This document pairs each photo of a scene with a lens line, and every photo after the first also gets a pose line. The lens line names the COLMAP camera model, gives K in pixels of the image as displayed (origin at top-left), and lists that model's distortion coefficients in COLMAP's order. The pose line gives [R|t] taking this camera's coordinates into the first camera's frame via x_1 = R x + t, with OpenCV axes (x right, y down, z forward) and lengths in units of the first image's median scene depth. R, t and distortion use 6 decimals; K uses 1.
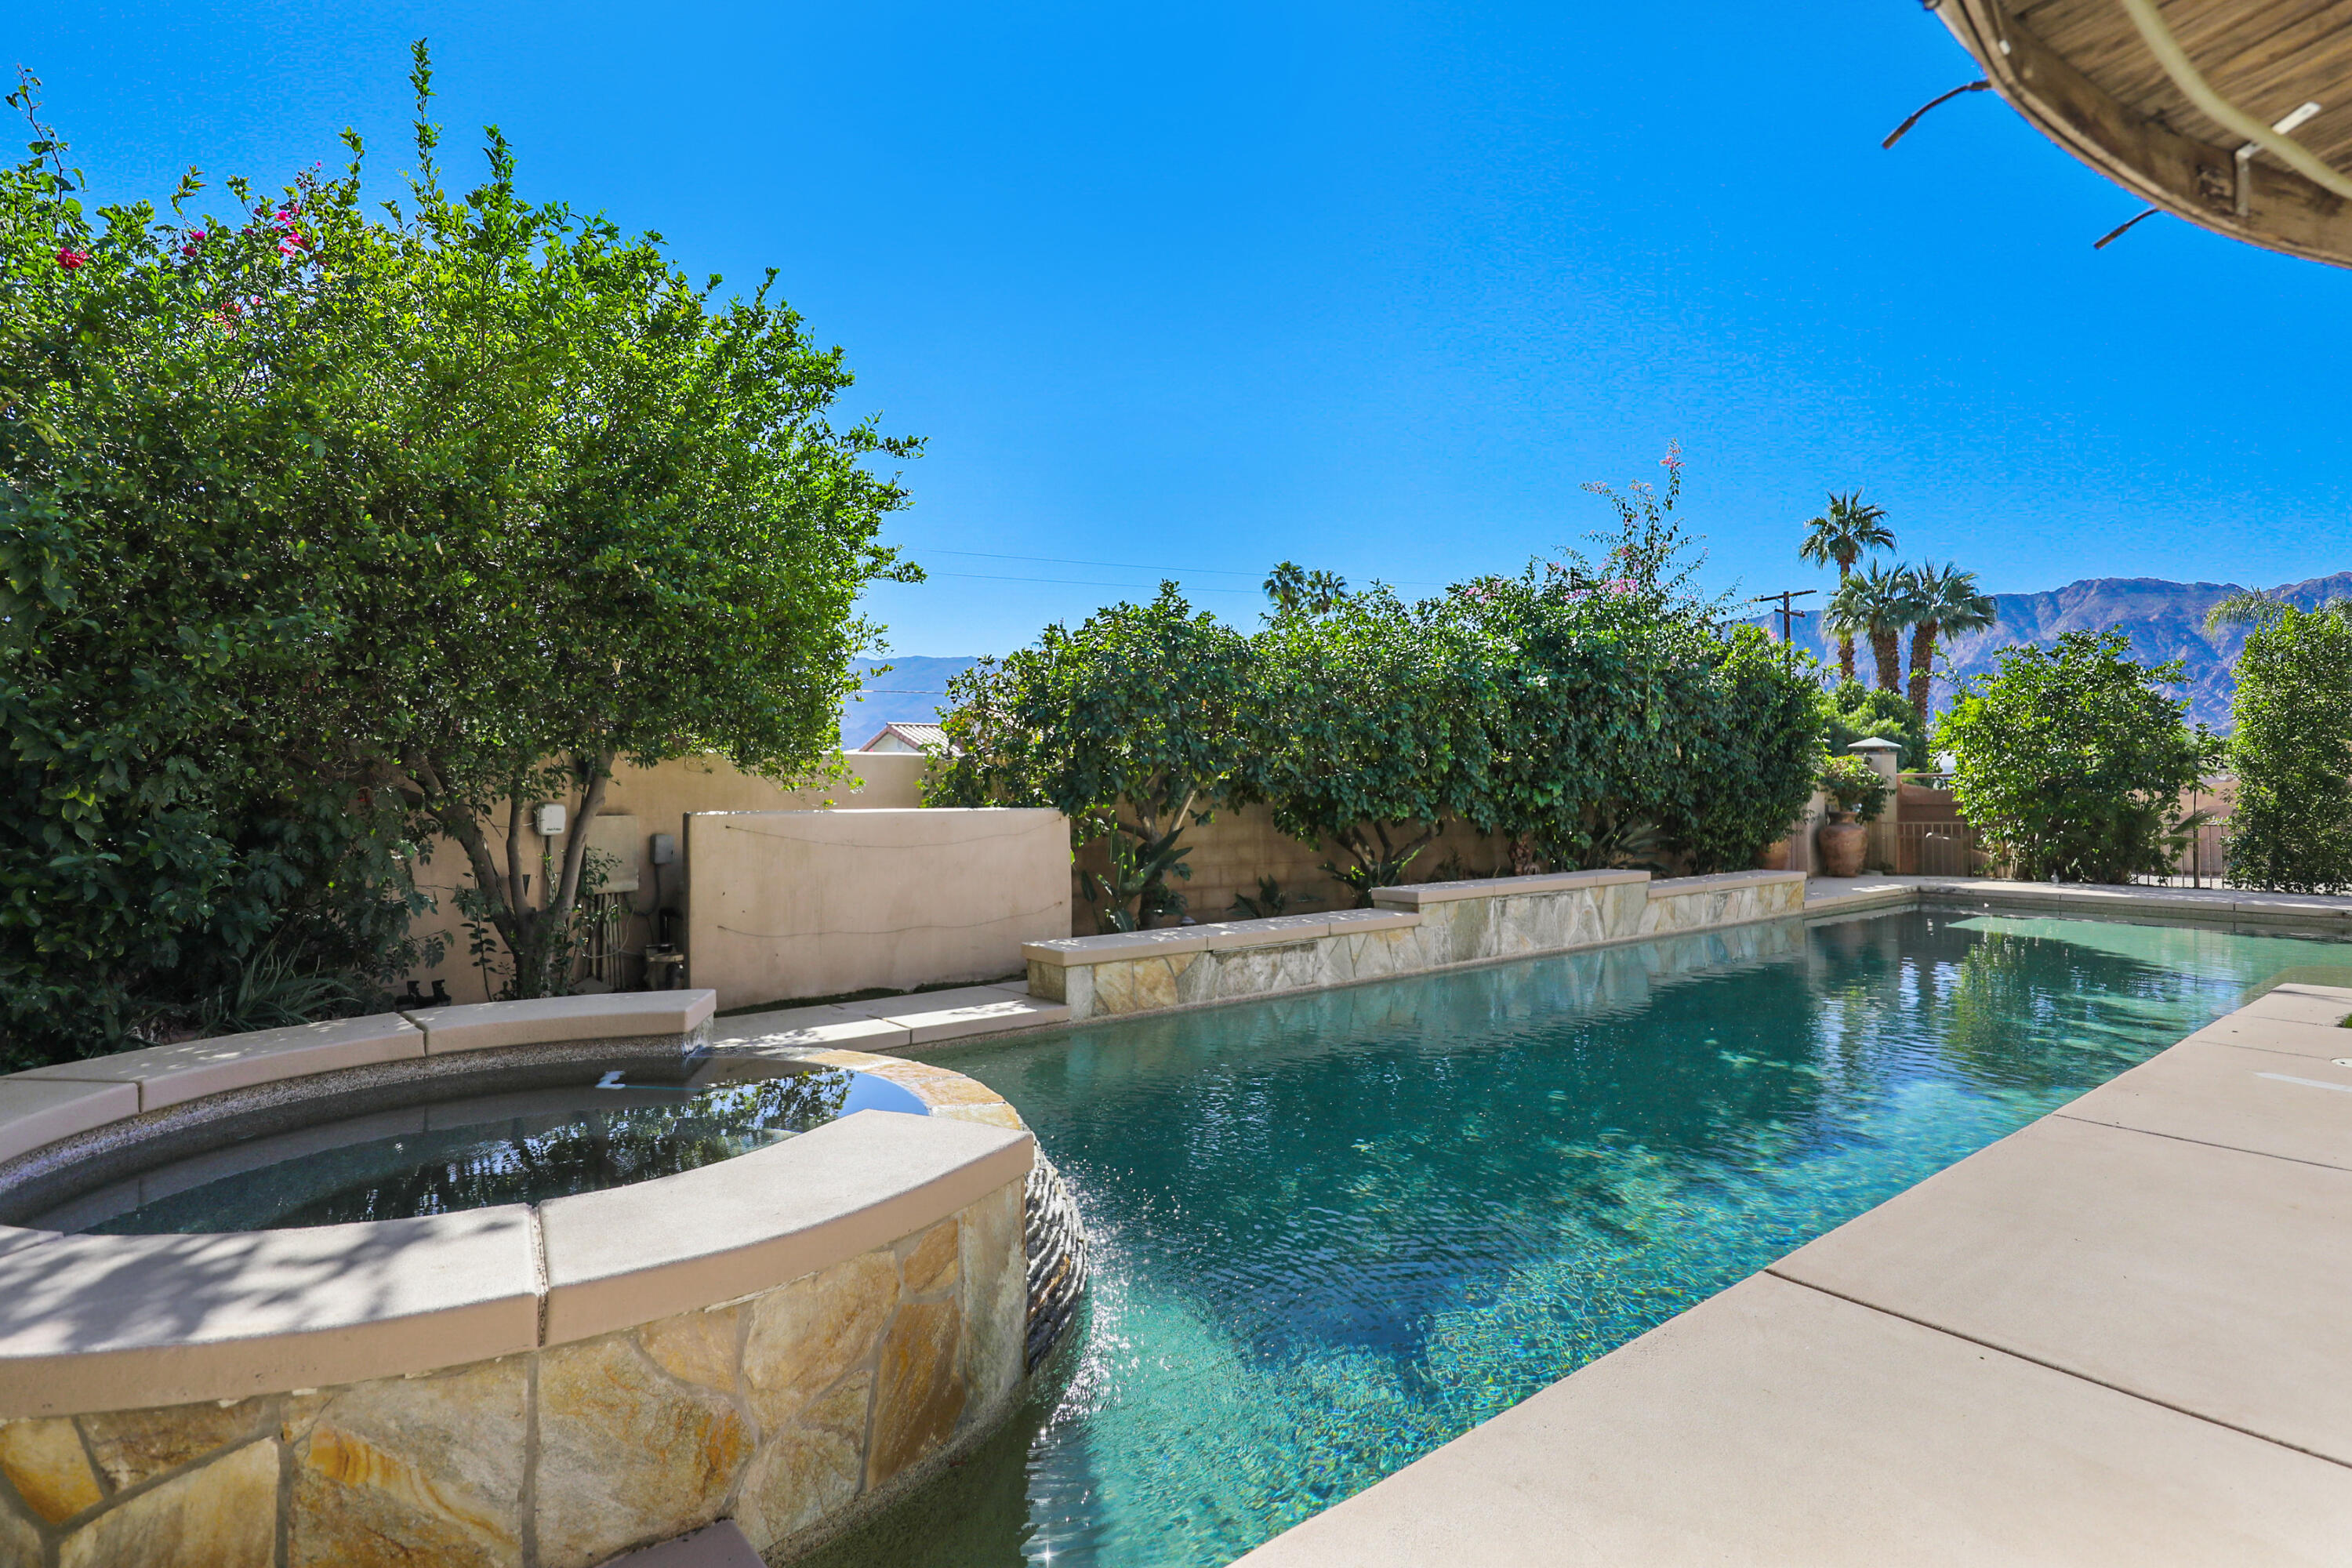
lens RADIAL K [[1219.5, 0, 1180.1], [0, 1219.5, 785.7], [0, 0, 1]] dist [0.010166, -0.004230]
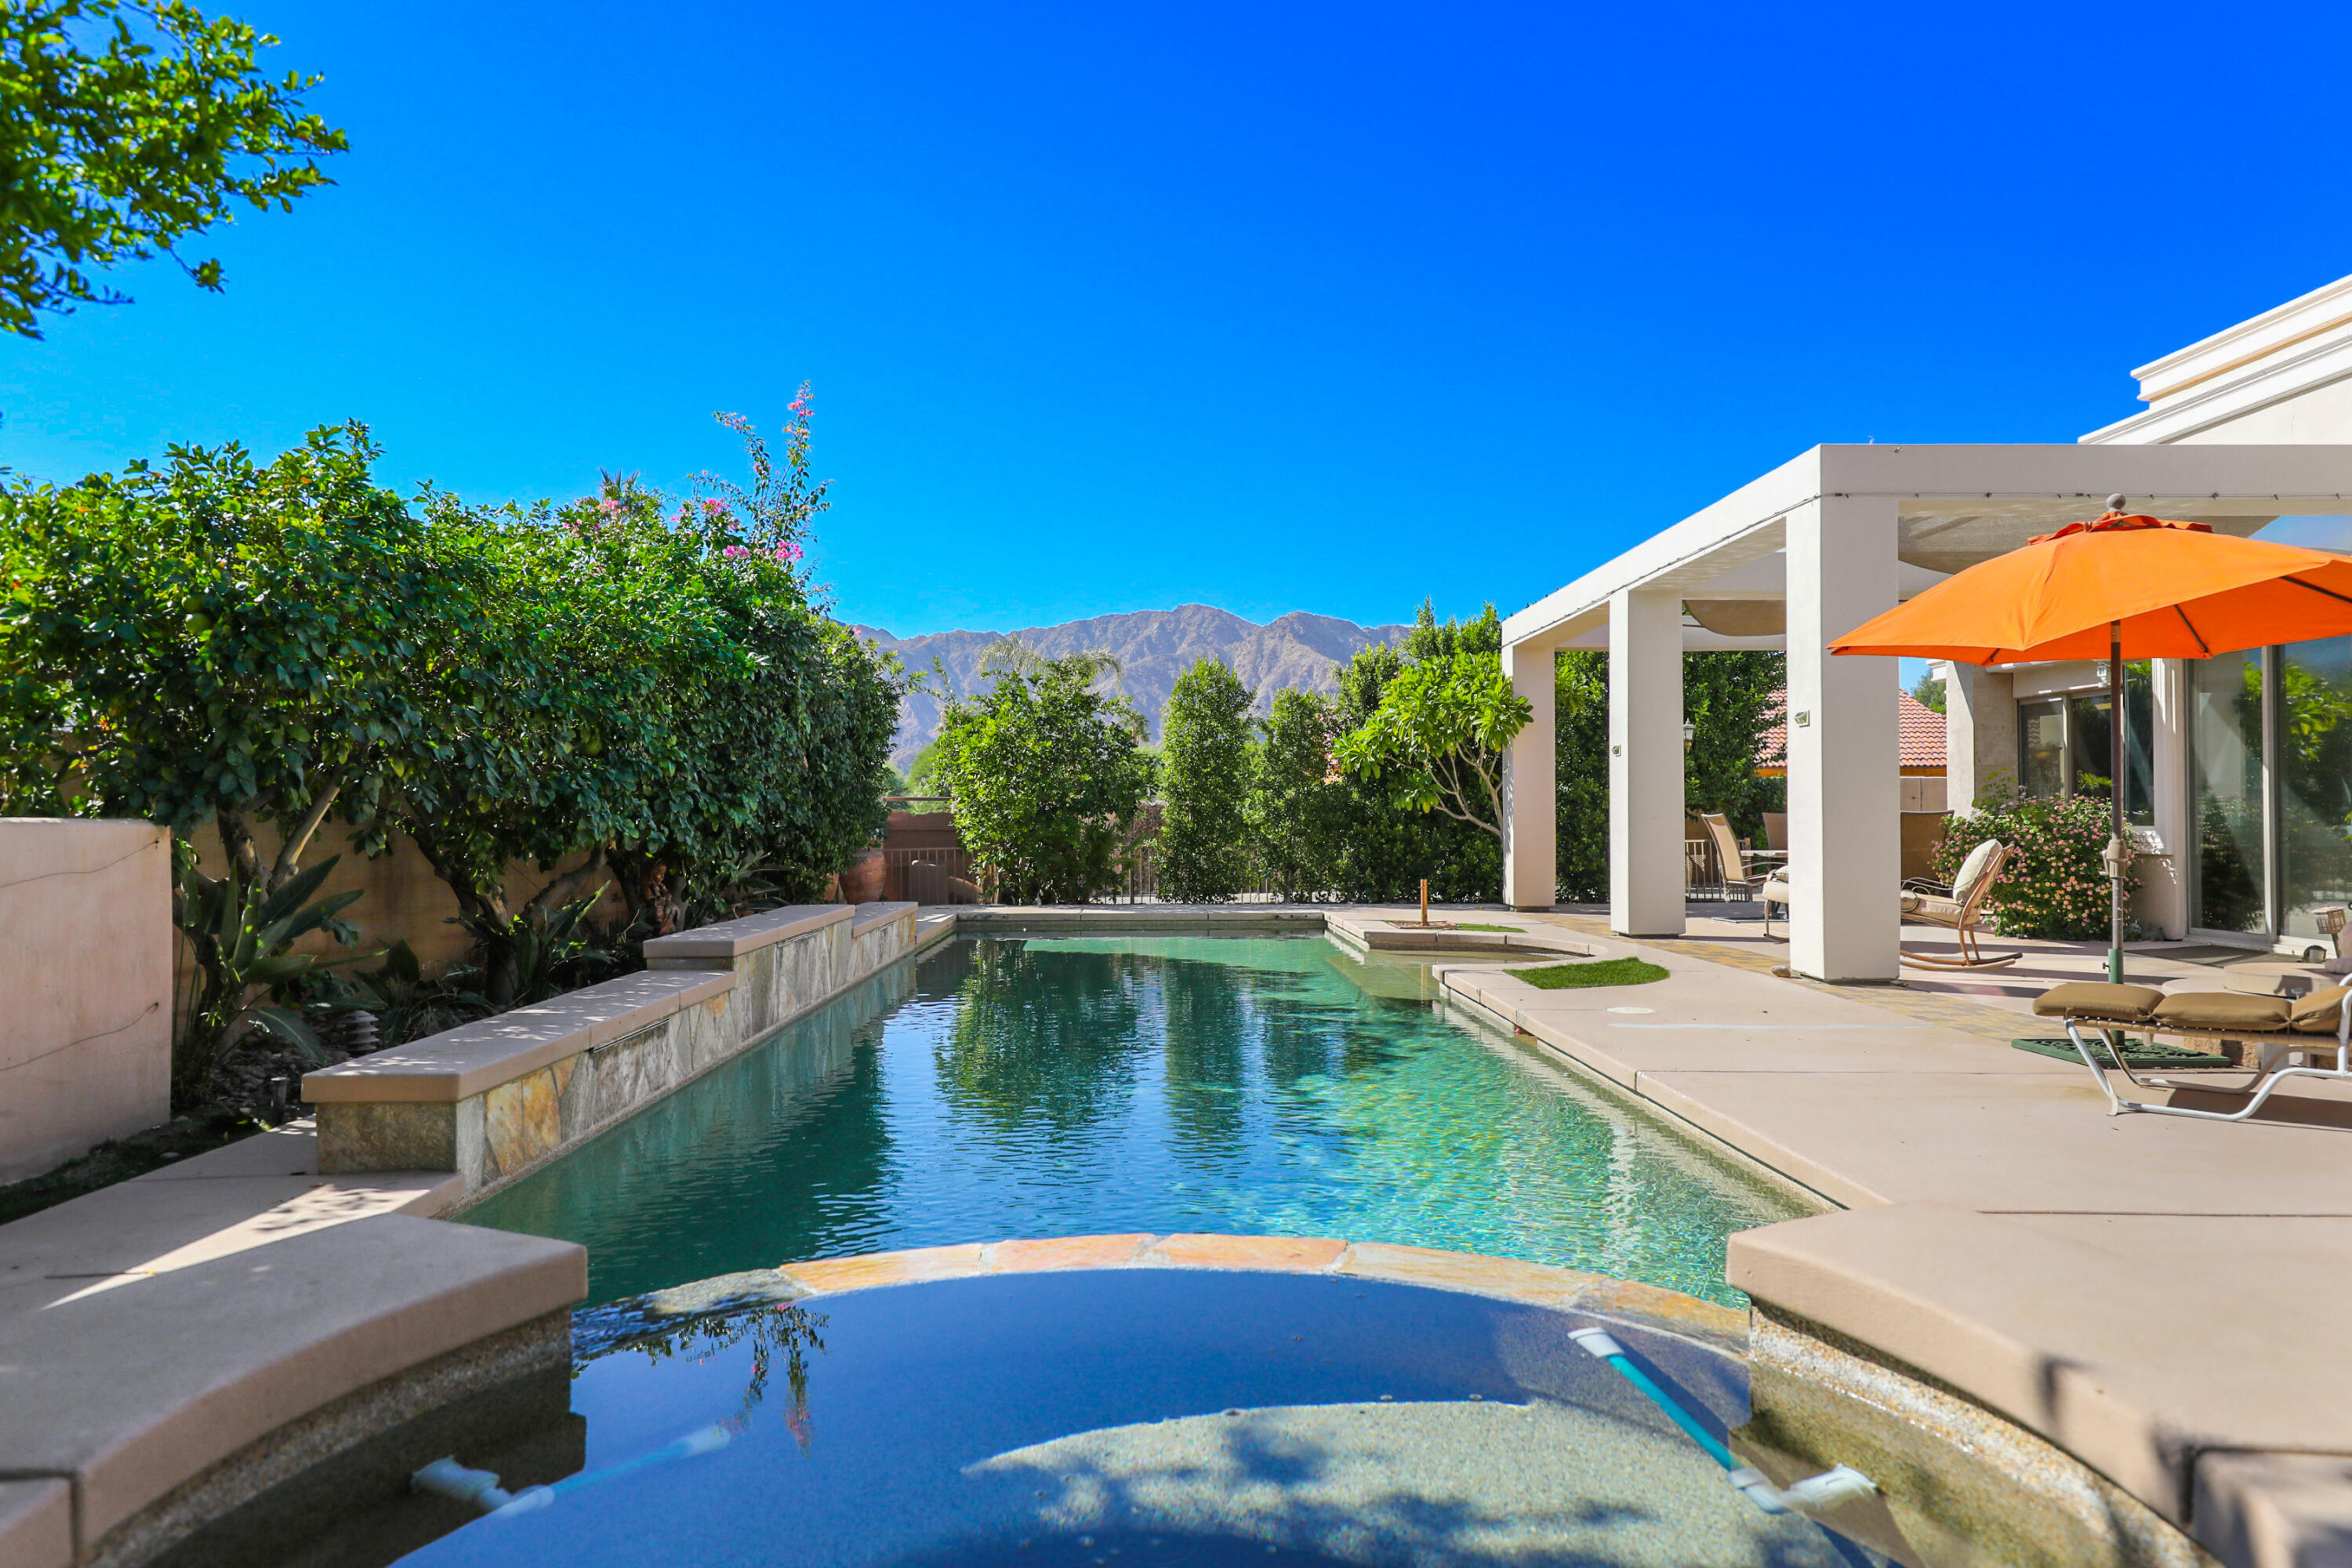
lens RADIAL K [[1518.9, 0, 1177.8], [0, 1518.9, 790.2], [0, 0, 1]] dist [-0.000327, -0.000194]
pose [[0.562094, 0.022864, 0.826758, -0.278656], [-0.004005, 0.999681, -0.024923, 0.015662], [-0.827064, 0.010698, 0.562006, 0.211381]]
